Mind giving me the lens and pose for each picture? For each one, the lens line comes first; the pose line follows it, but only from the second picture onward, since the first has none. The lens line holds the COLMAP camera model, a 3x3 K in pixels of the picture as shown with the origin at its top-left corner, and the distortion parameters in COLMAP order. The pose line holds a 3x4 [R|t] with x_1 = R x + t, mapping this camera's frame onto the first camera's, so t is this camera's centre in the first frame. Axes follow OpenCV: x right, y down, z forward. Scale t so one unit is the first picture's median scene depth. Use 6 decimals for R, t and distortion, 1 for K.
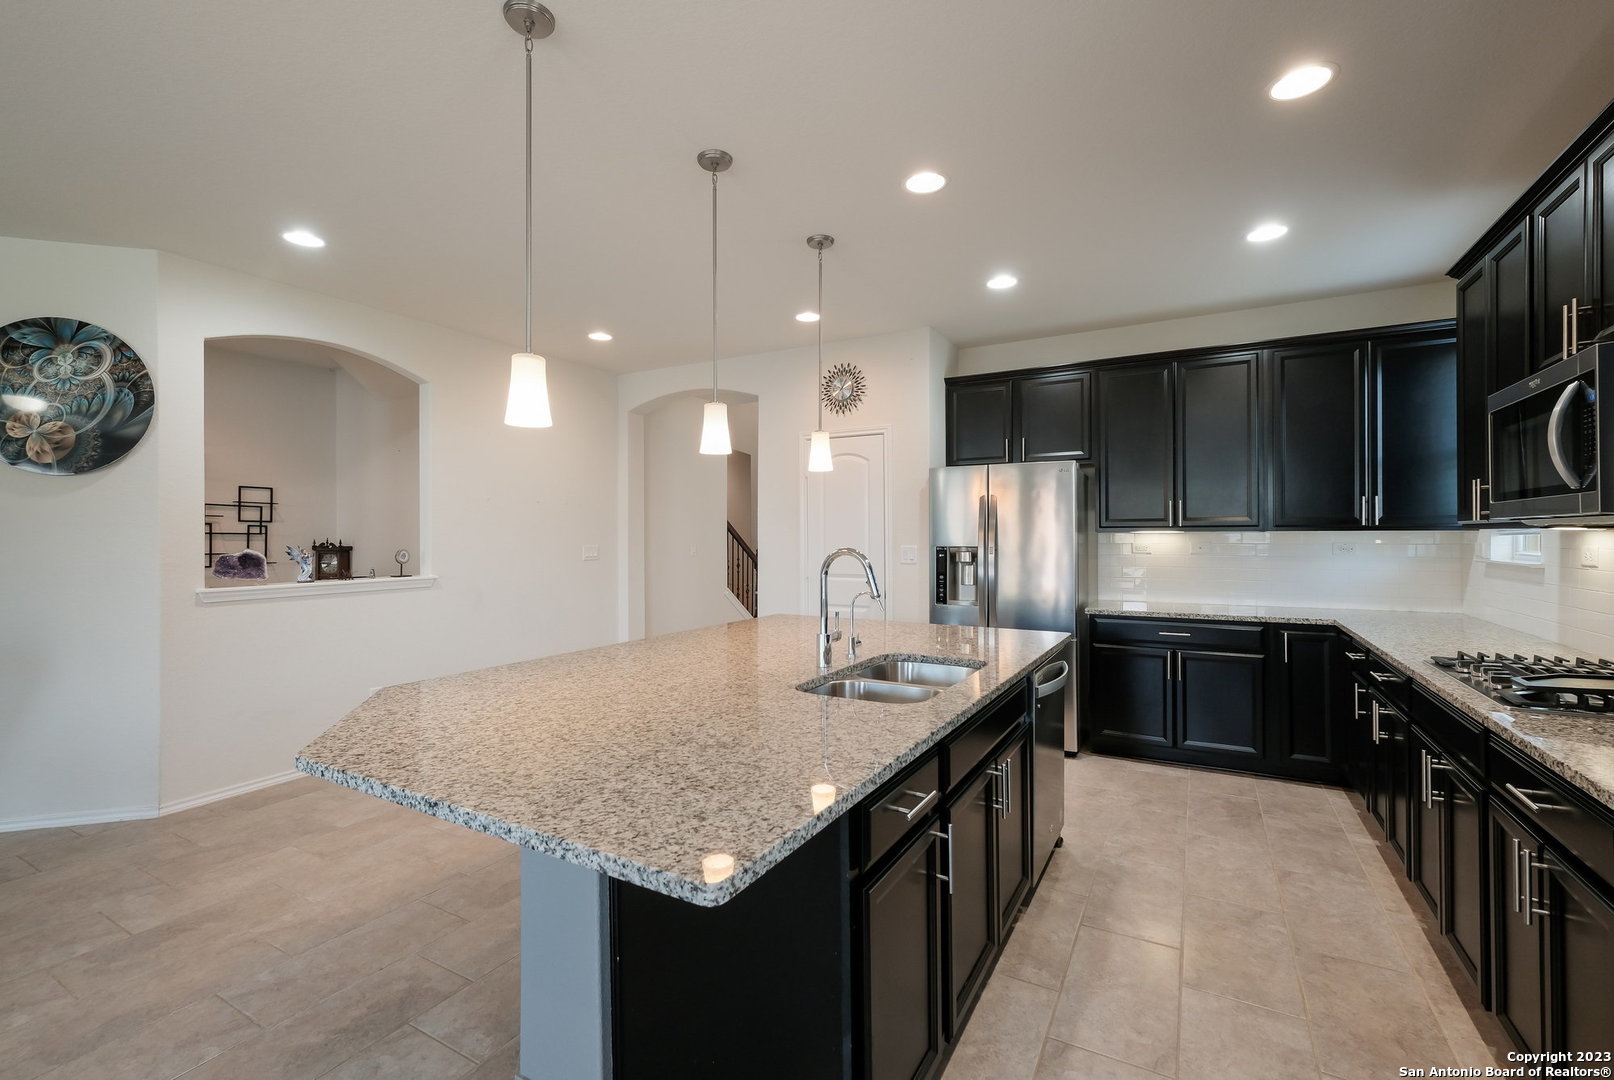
lens RADIAL K [[697.3, 0, 798.0], [0, 697.3, 536.9], [0, 0, 1]] dist [0.002136, 0.000933]
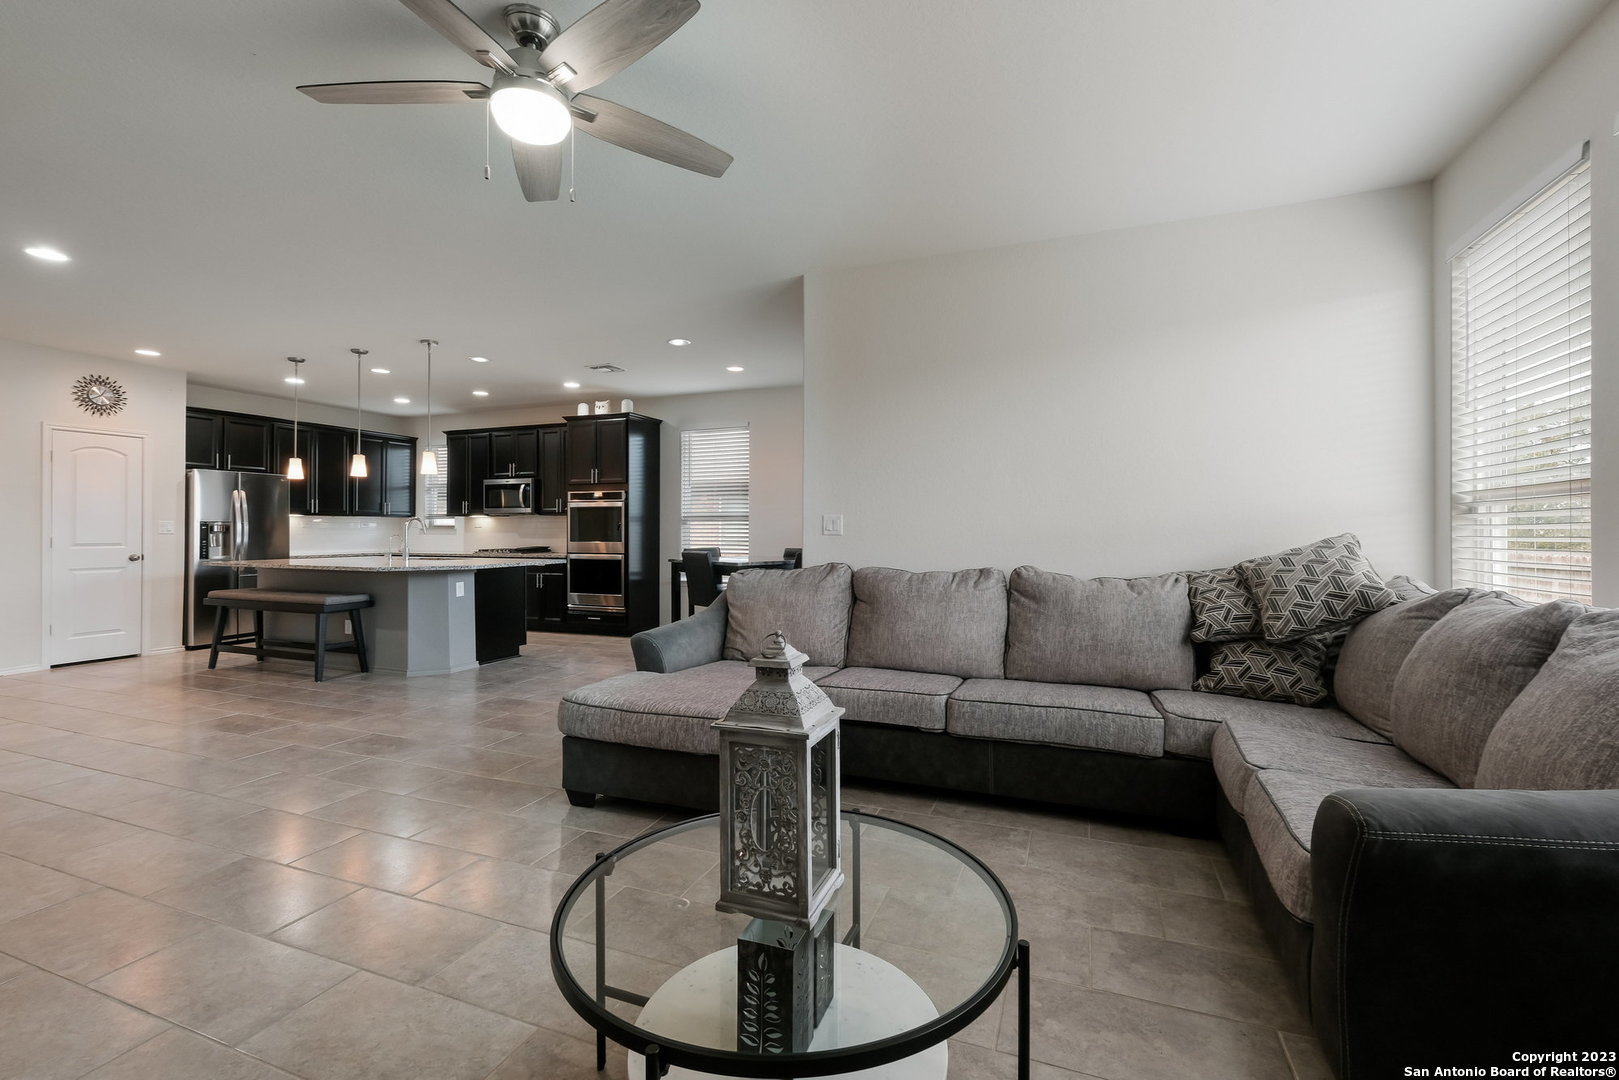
lens RADIAL K [[695.2, 0, 805.3], [0, 695.2, 517.6], [0, 0, 1]] dist [0.003204, 0.000967]
pose [[-0.143938, 0.019875, 0.989387, -1.830408], [0.004695, 0.999801, -0.019401, 0.049655], [-0.989576, 0.001853, -0.144003, -0.094902]]
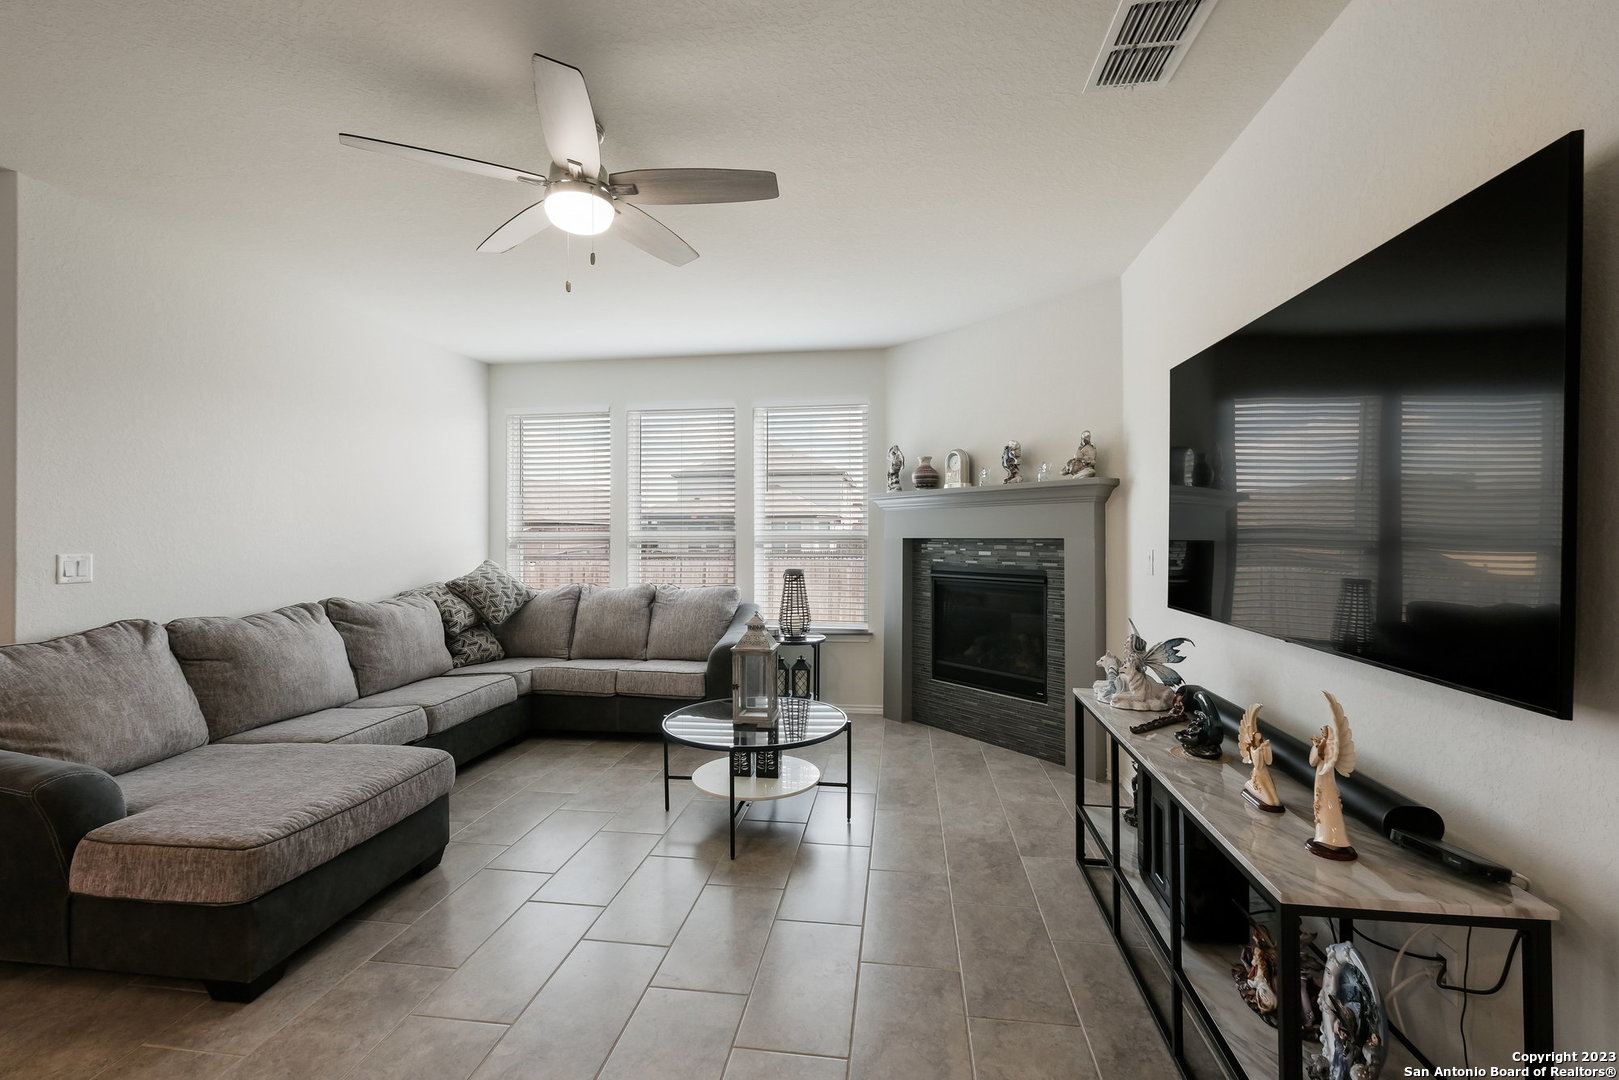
lens RADIAL K [[695.2, 0, 807.2], [0, 695.2, 535.5], [0, 0, 1]] dist [0.003204, 0.000967]
pose [[-0.928072, 0.004774, -0.372370, -1.186888], [0.004233, 0.999988, 0.002272, 0.005623], [0.372376, 0.000532, -0.928082, 0.714451]]
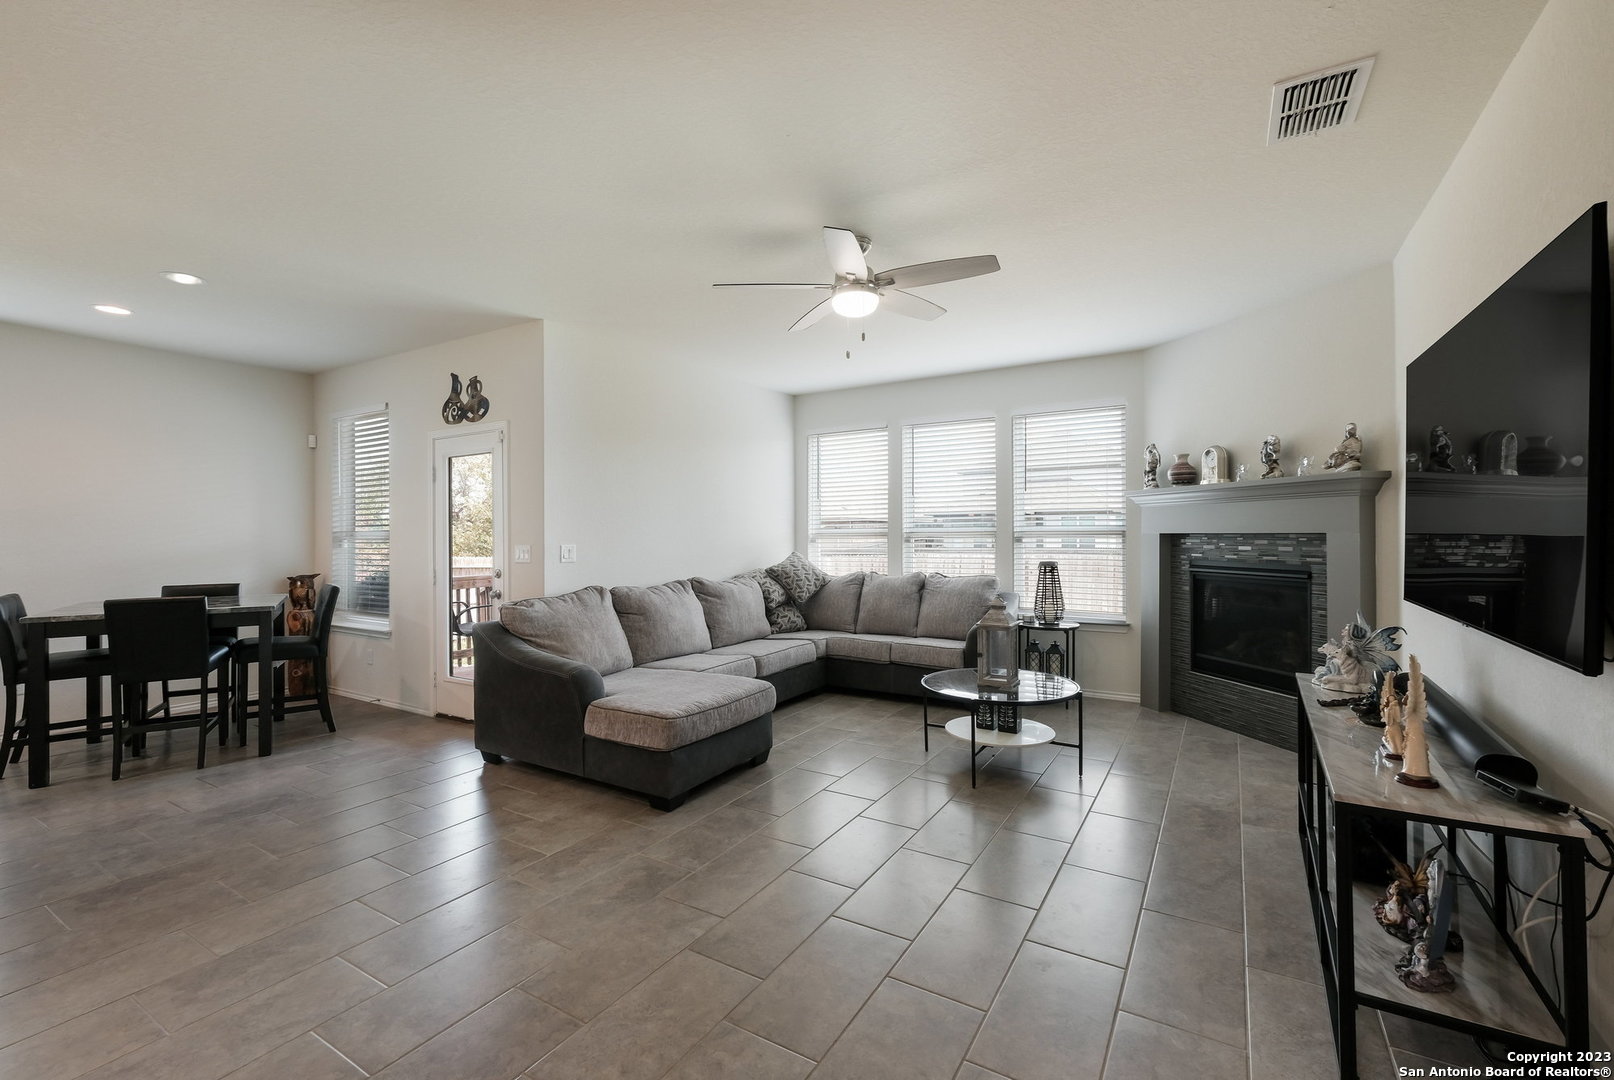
lens RADIAL K [[697.3, 0, 804.3], [0, 697.3, 536.3], [0, 0, 1]] dist [0.002136, 0.000933]
pose [[-0.999475, 0.009231, 0.031067, -1.192093], [0.009406, 0.999941, 0.005481, 0.005917], [-0.031015, 0.005770, -0.999502, 0.950044]]
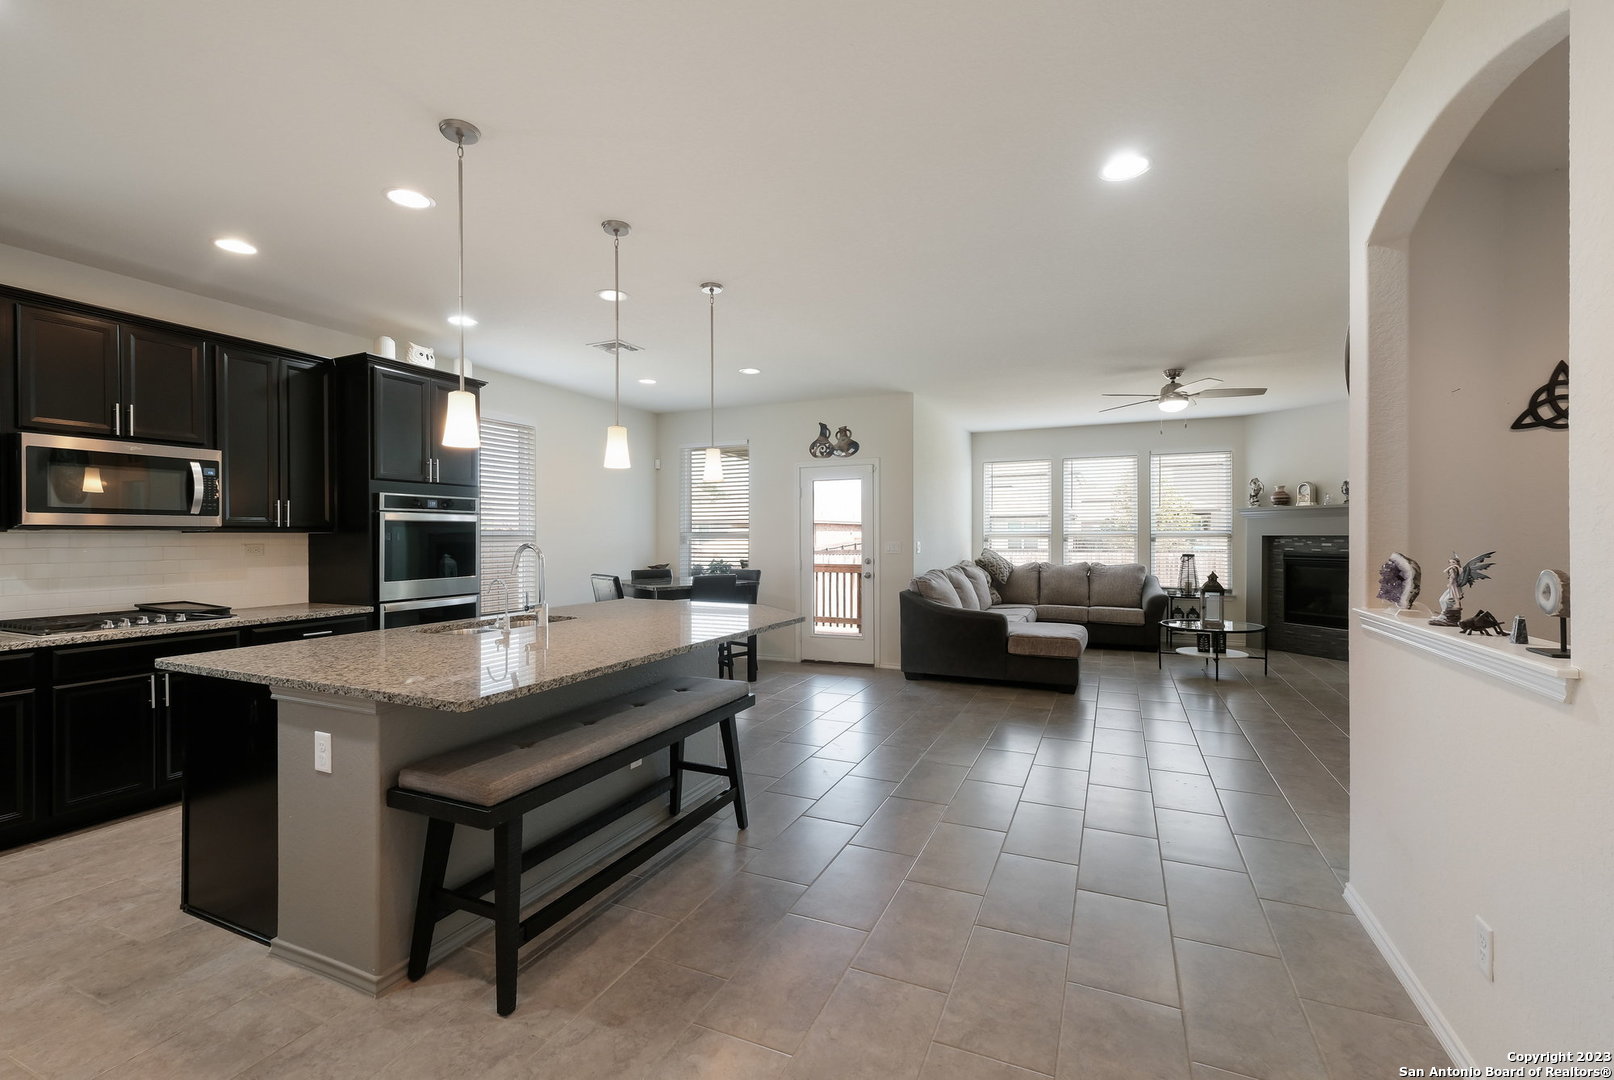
lens RADIAL K [[697.3, 0, 803.7], [0, 697.3, 534.6], [0, 0, 1]] dist [0.002136, 0.000933]
pose [[-0.994932, 0.005430, -0.100403, -0.221535], [0.005229, 0.999984, 0.002268, -0.000811], [0.100413, 0.001732, -0.994944, 1.557534]]
